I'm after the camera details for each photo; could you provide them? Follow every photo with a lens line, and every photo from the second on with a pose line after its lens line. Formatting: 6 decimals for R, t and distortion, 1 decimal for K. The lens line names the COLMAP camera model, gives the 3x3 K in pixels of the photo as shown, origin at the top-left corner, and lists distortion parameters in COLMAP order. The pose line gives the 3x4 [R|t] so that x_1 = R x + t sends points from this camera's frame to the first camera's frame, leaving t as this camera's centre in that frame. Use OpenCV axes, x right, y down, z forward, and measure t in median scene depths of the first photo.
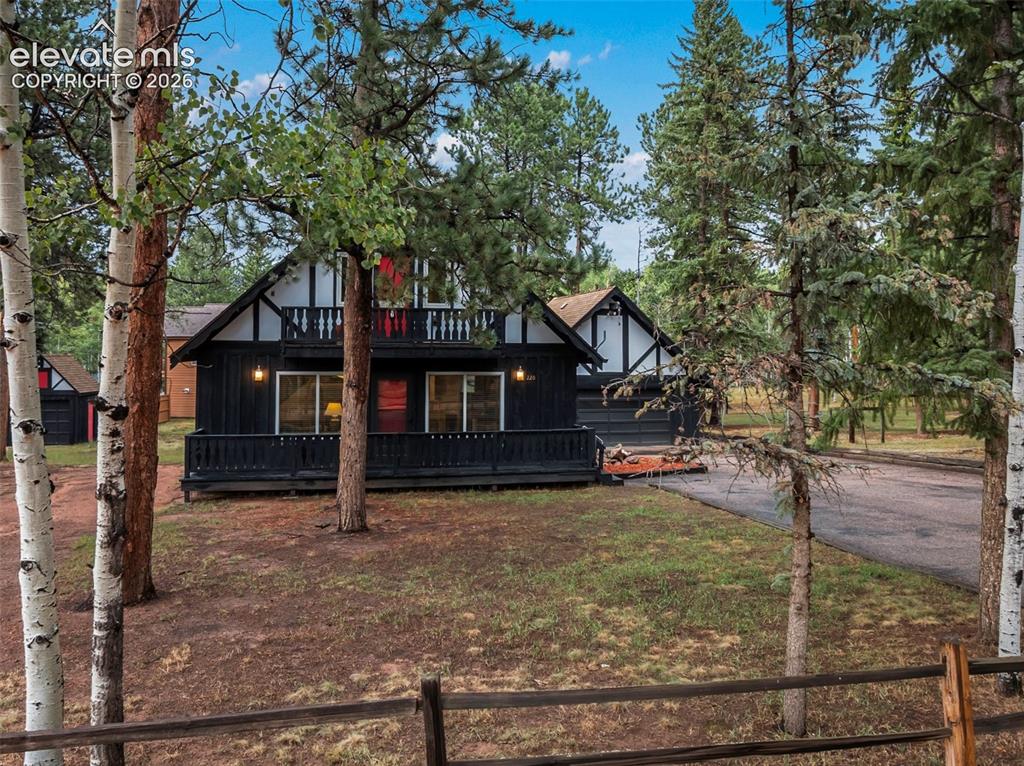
lens RADIAL K [[932.9, 0, 512.2], [0, 932.9, 319.3], [0, 0, 1]] dist [-0.054425, -0.001298]
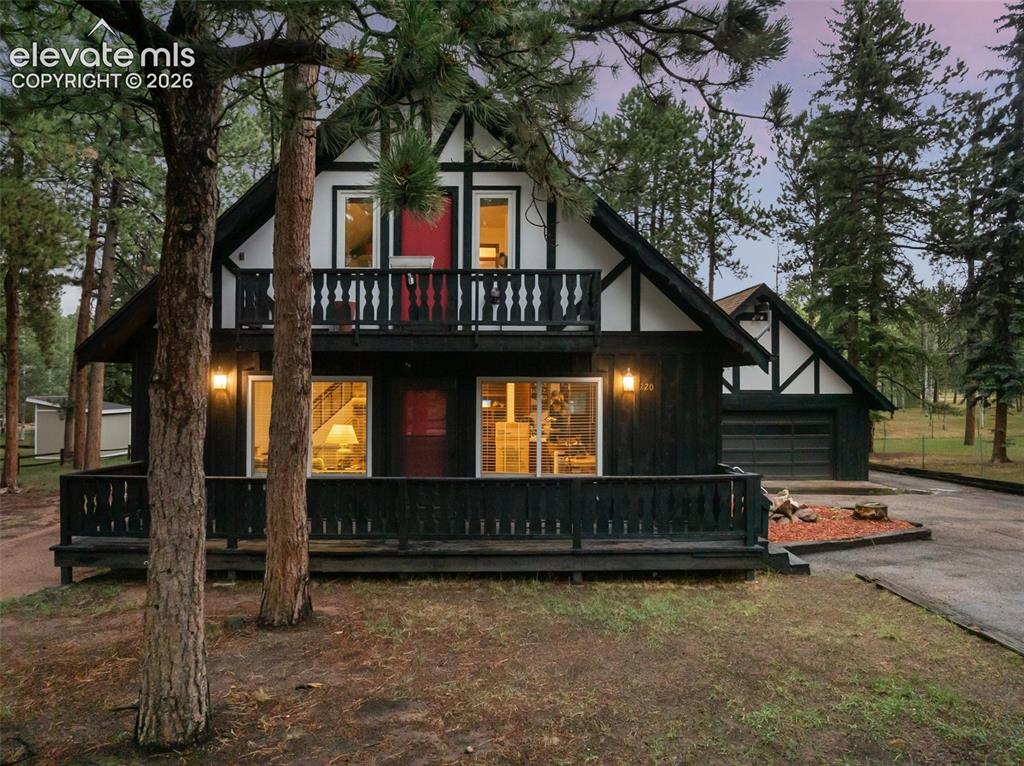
lens RADIAL K [[726.6, 0, 512.0], [0, 726.6, 383.0], [0, 0, 1]] dist [-0.033249, 0.001215]
pose [[0.981914, -0.000639, -0.189327, 0.023463], [0.006687, 0.999487, 0.031305, 0.044529], [0.189210, -0.032005, 0.981415, 0.513564]]
